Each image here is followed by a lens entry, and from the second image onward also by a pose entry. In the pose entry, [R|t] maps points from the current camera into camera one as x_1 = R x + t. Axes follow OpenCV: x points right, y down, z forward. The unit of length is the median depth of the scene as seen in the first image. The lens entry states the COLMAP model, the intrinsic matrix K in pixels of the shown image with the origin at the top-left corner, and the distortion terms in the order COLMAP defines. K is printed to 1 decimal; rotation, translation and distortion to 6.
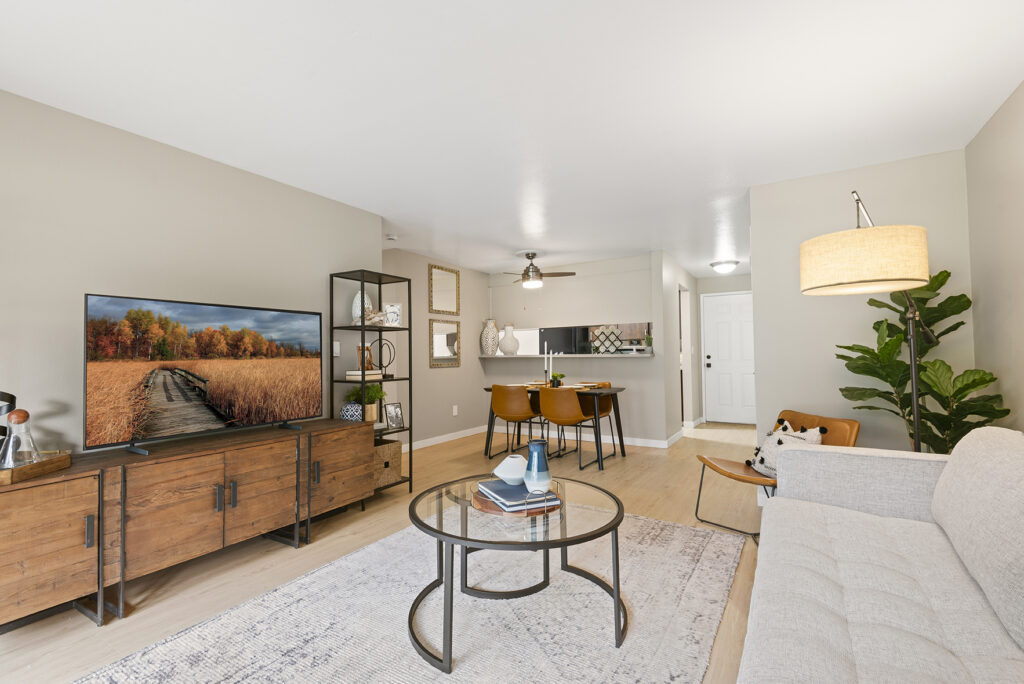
lens RADIAL K [[463.4, 0, 508.8], [0, 463.4, 338.4], [0, 0, 1]] dist [0.013752, -0.001274]
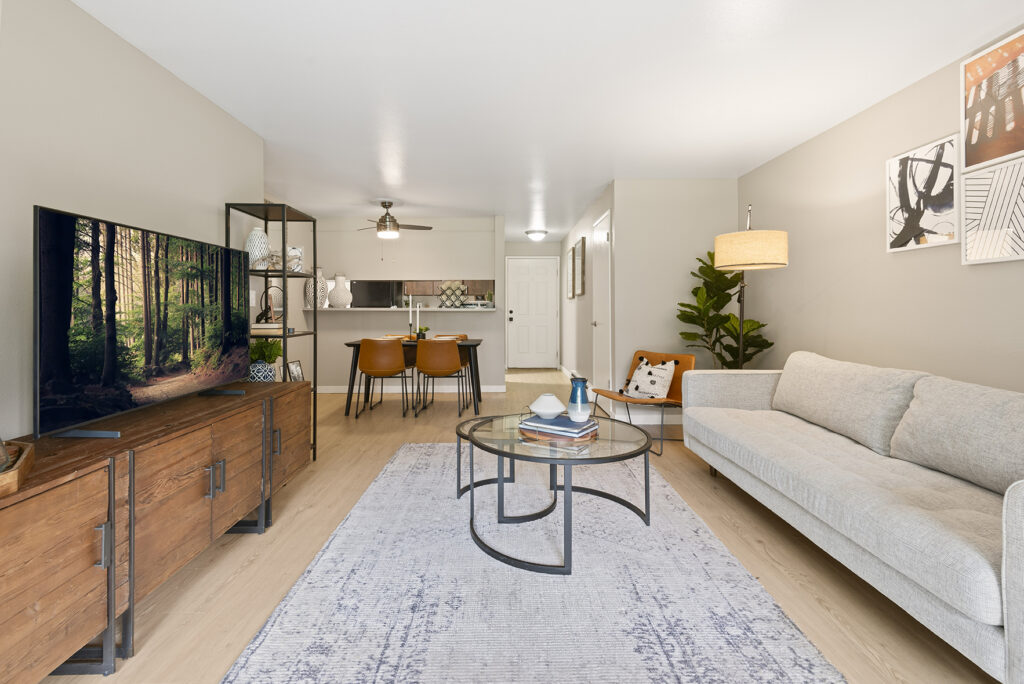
lens RADIAL K [[475.8, 0, 507.6], [0, 475.8, 307.6], [0, 0, 1]] dist [0.012200, -0.000414]
pose [[0.845142, 0.013652, 0.534368, -0.296334], [-0.029305, 0.999354, 0.020818, 0.007694], [-0.533738, -0.033254, 0.844996, 0.027995]]
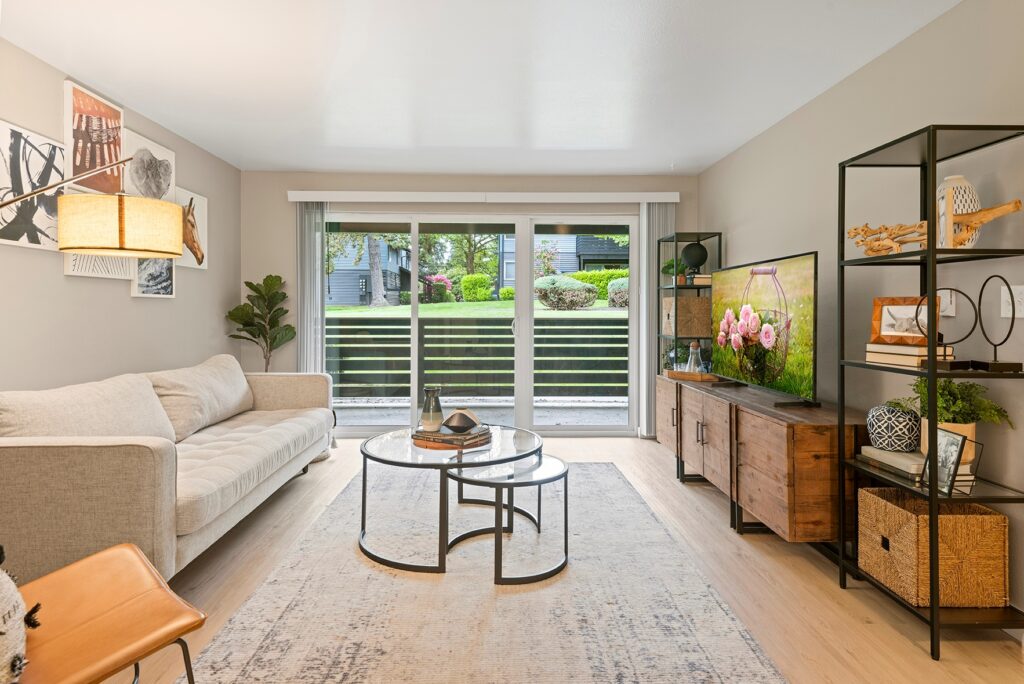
lens RADIAL K [[591.2, 0, 514.9], [0, 591.2, 314.7], [0, 0, 1]] dist [0.002847, -0.001292]
pose [[-0.827247, 0.015126, -0.561635, 0.284172], [0.026361, 0.999582, -0.011906, 0.022725], [0.561220, -0.024654, -0.827300, 0.930268]]
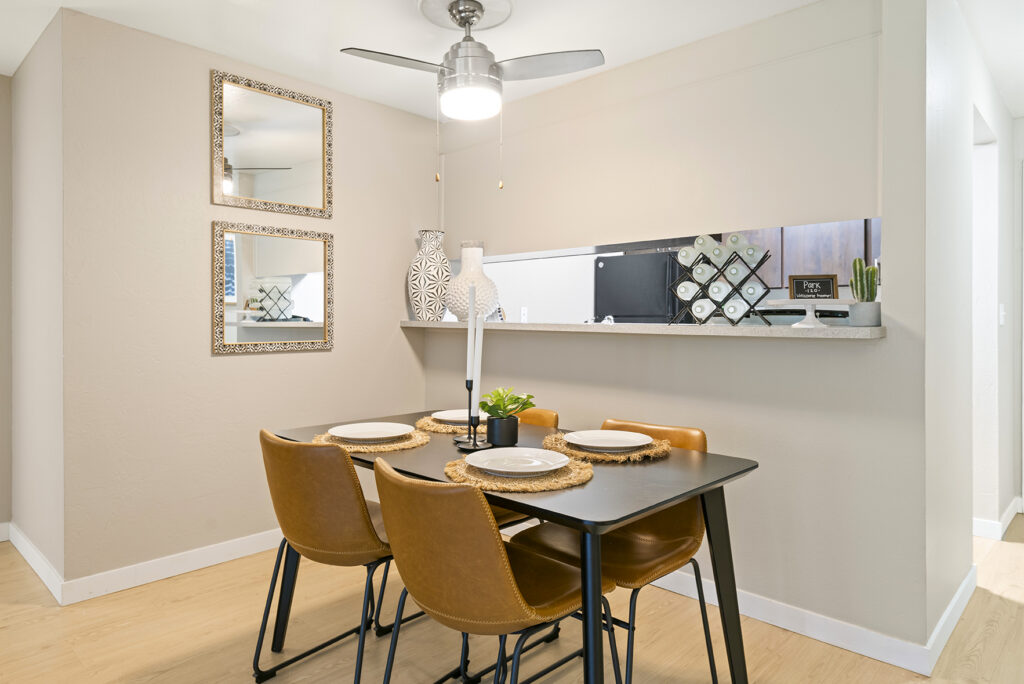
lens RADIAL K [[642.5, 0, 512.8], [0, 642.5, 319.6], [0, 0, 1]] dist [-0.003985, -0.000819]
pose [[0.979090, 0.014763, -0.202892, 0.189013], [-0.006946, 0.999208, 0.039185, 0.016136], [0.203309, -0.036957, 0.978417, 0.632429]]
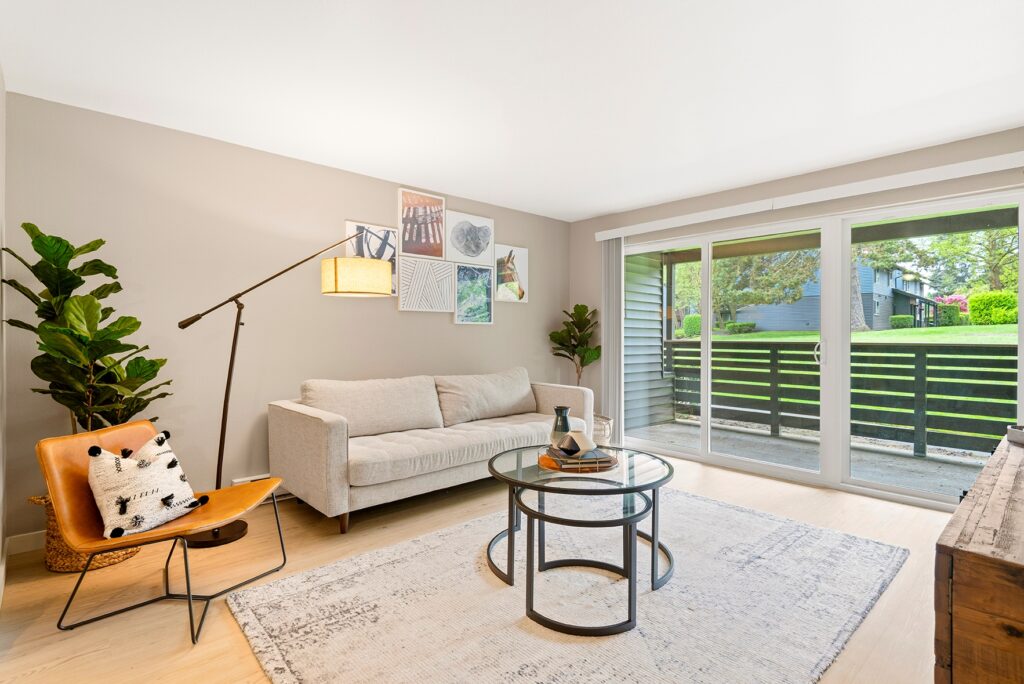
lens RADIAL K [[504.4, 0, 512.6], [0, 504.4, 336.1], [0, 0, 1]] dist [0.015629, -0.000349]
pose [[-0.962658, 0.010981, 0.270498, -0.069340], [0.002291, 0.999472, -0.032421, 0.030871], [-0.270711, -0.030591, -0.962174, 0.909556]]
